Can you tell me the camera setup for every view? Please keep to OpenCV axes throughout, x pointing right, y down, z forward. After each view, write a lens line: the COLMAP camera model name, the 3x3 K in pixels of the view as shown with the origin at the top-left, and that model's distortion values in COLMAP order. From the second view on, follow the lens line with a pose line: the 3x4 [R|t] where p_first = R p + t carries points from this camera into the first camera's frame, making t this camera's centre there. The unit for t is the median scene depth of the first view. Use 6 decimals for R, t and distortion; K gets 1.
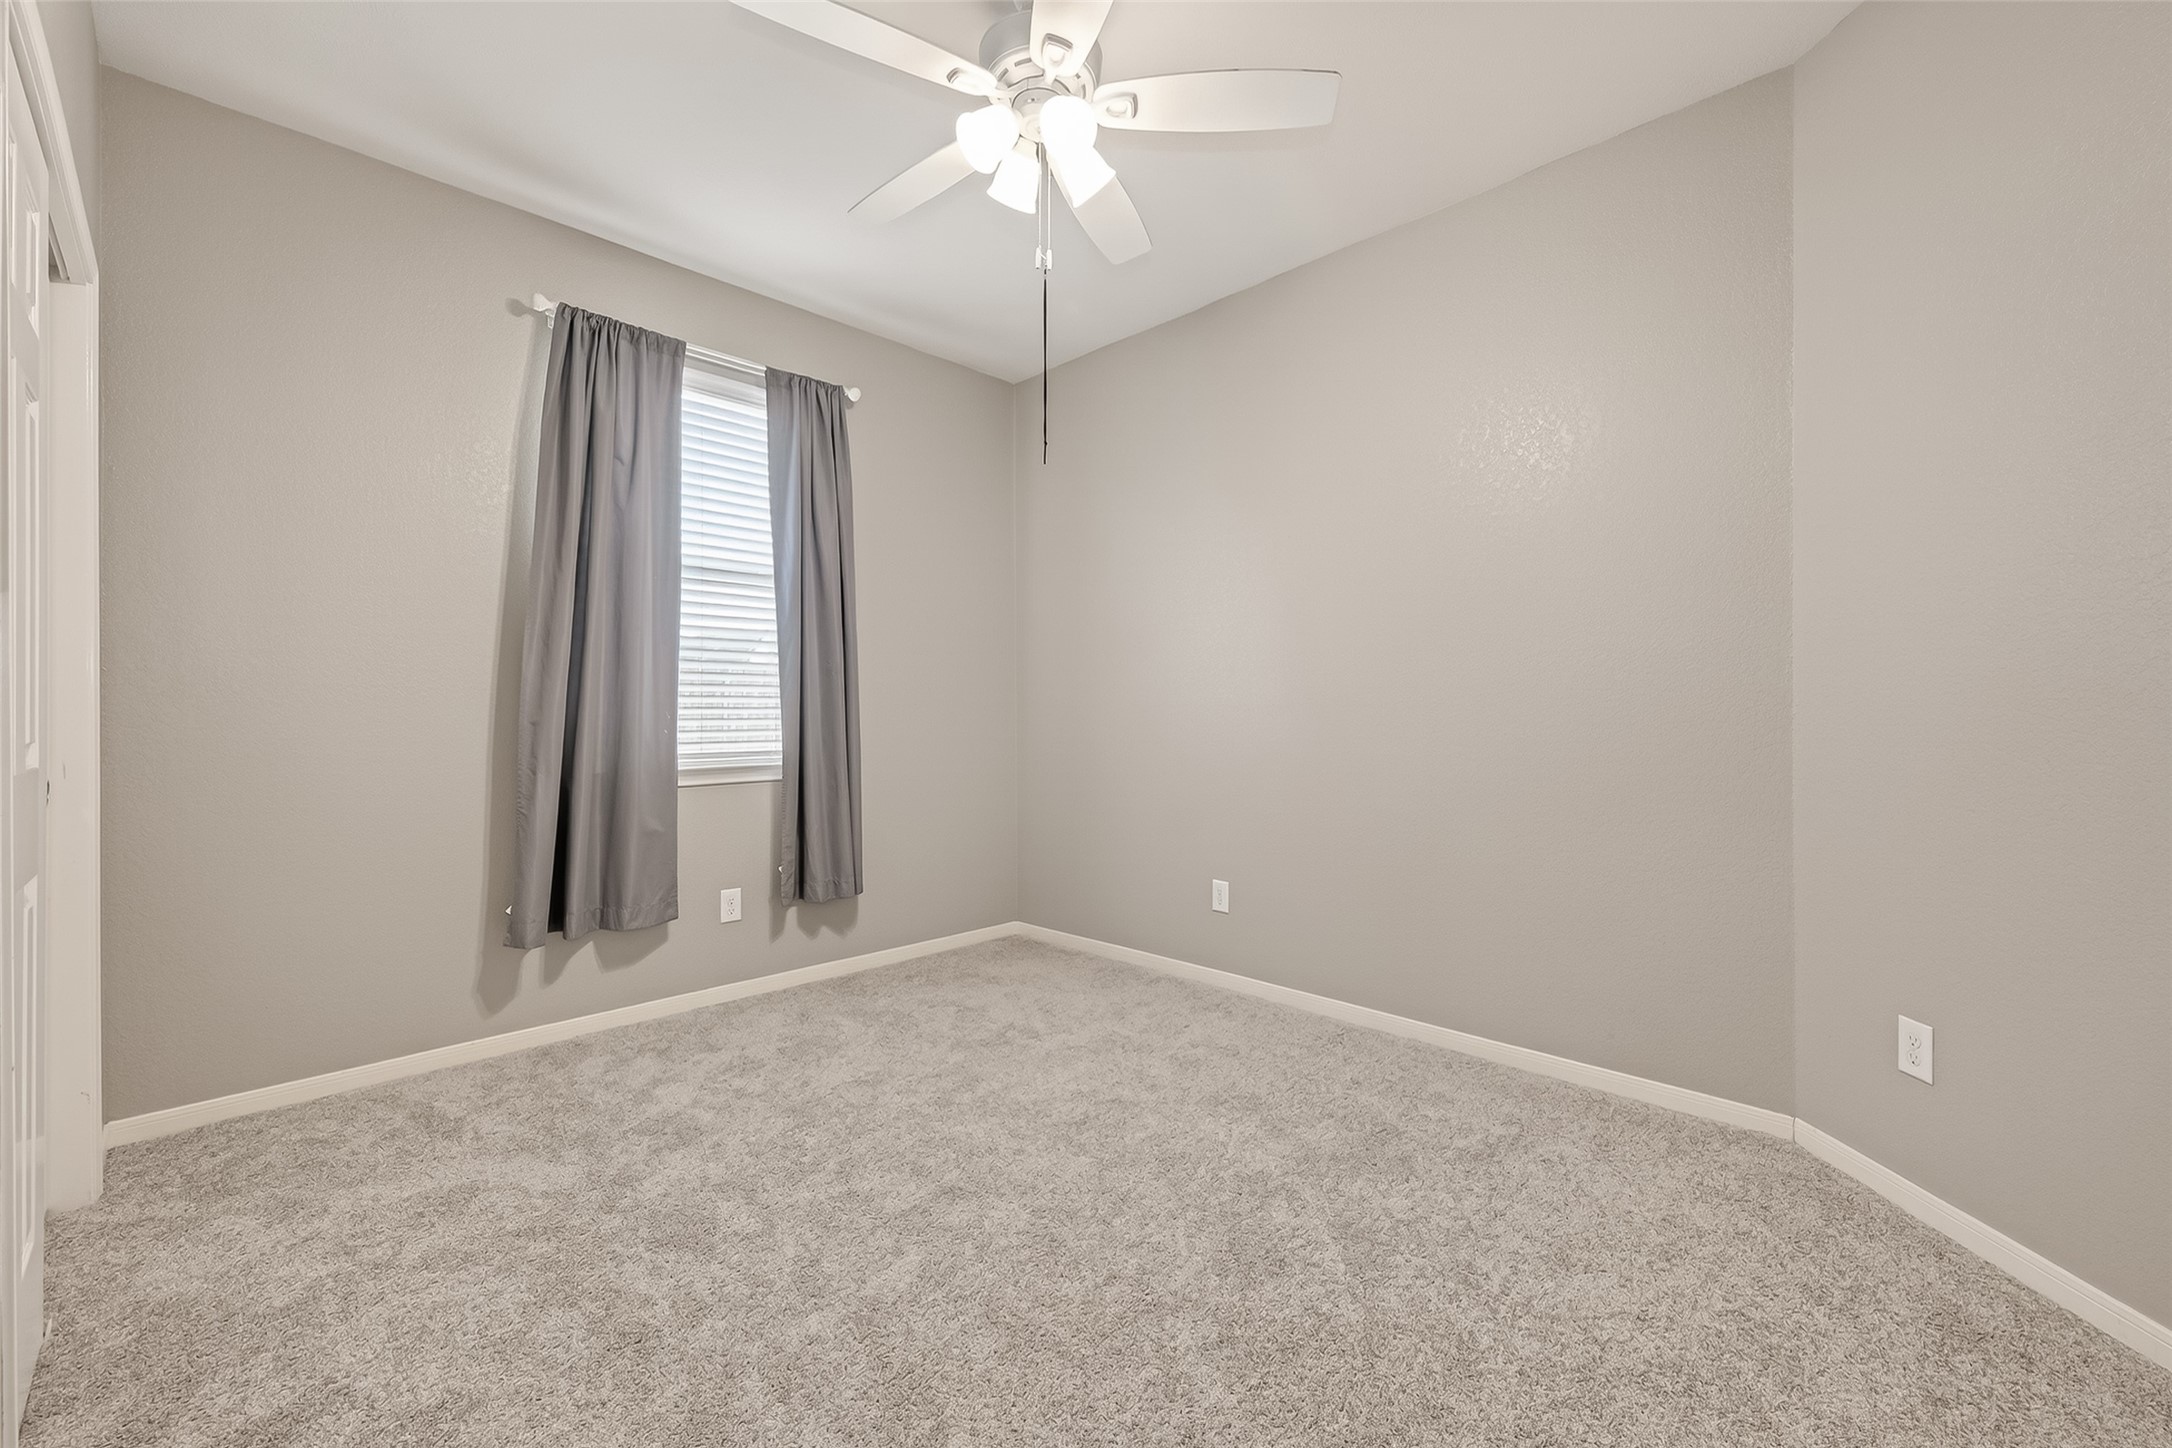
lens RADIAL K [[852.9, 0, 1100.3], [0, 852.9, 723.2], [0, 0, 1]] dist [0.001161, -0.000191]
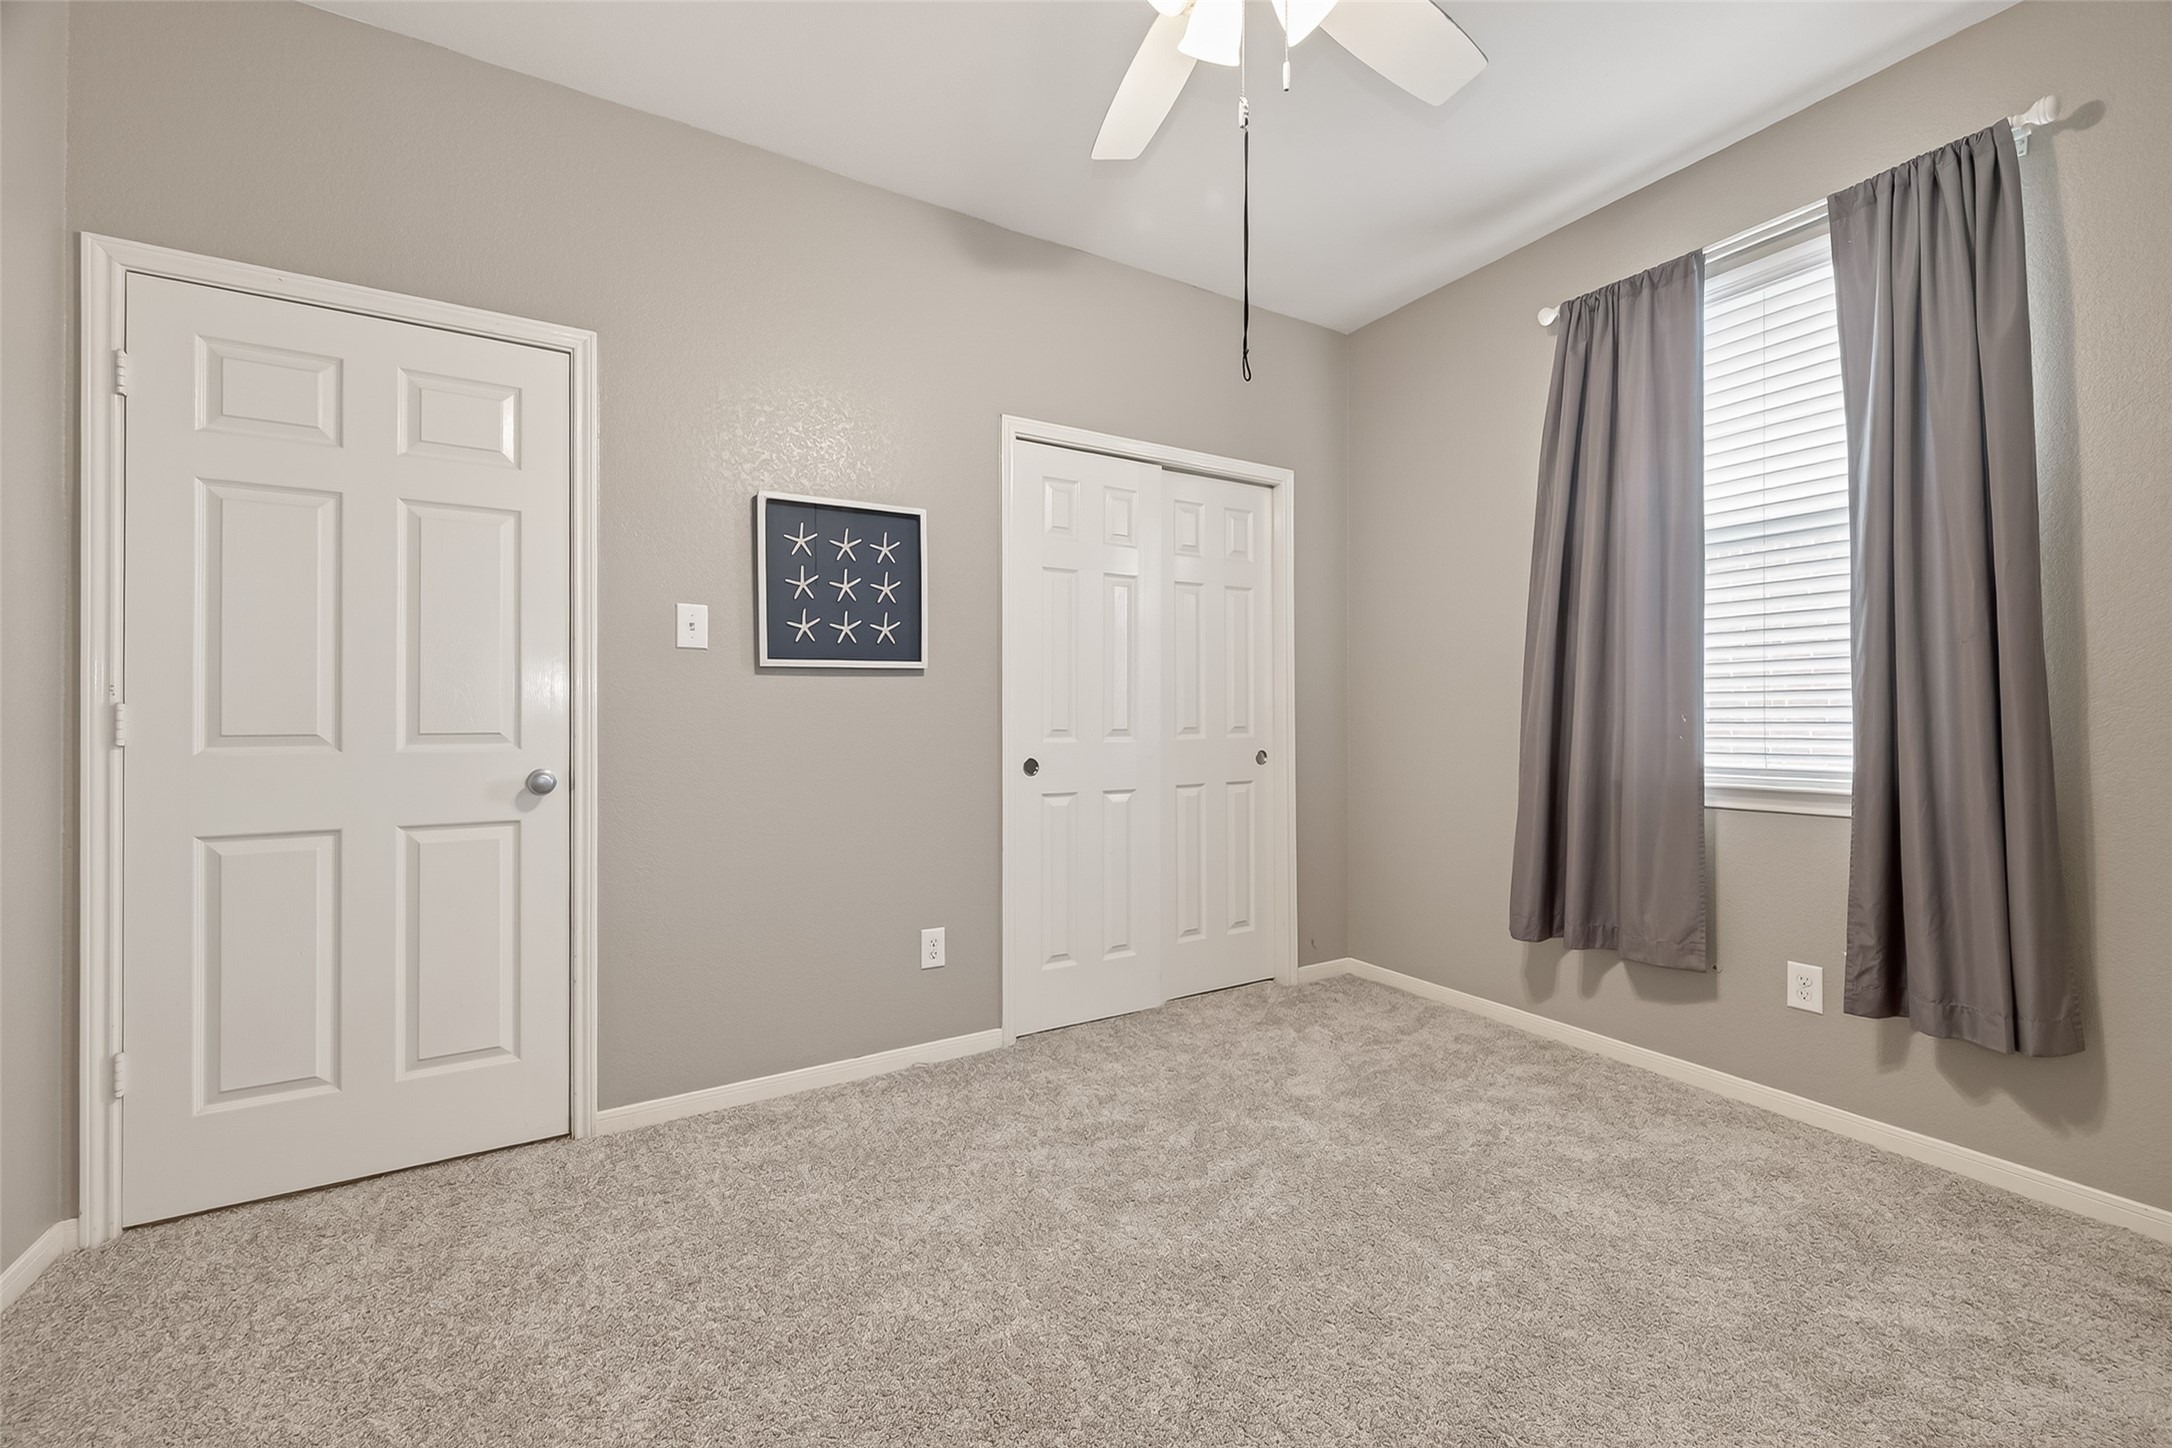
lens RADIAL K [[852.9, 0, 1100.3], [0, 852.9, 723.2], [0, 0, 1]] dist [0.001161, -0.000191]
pose [[-0.232863, 0.009037, -0.972468, 0.423756], [-0.008373, 0.999901, 0.011297, -0.008901], [0.972474, 0.010773, -0.232764, 0.644480]]
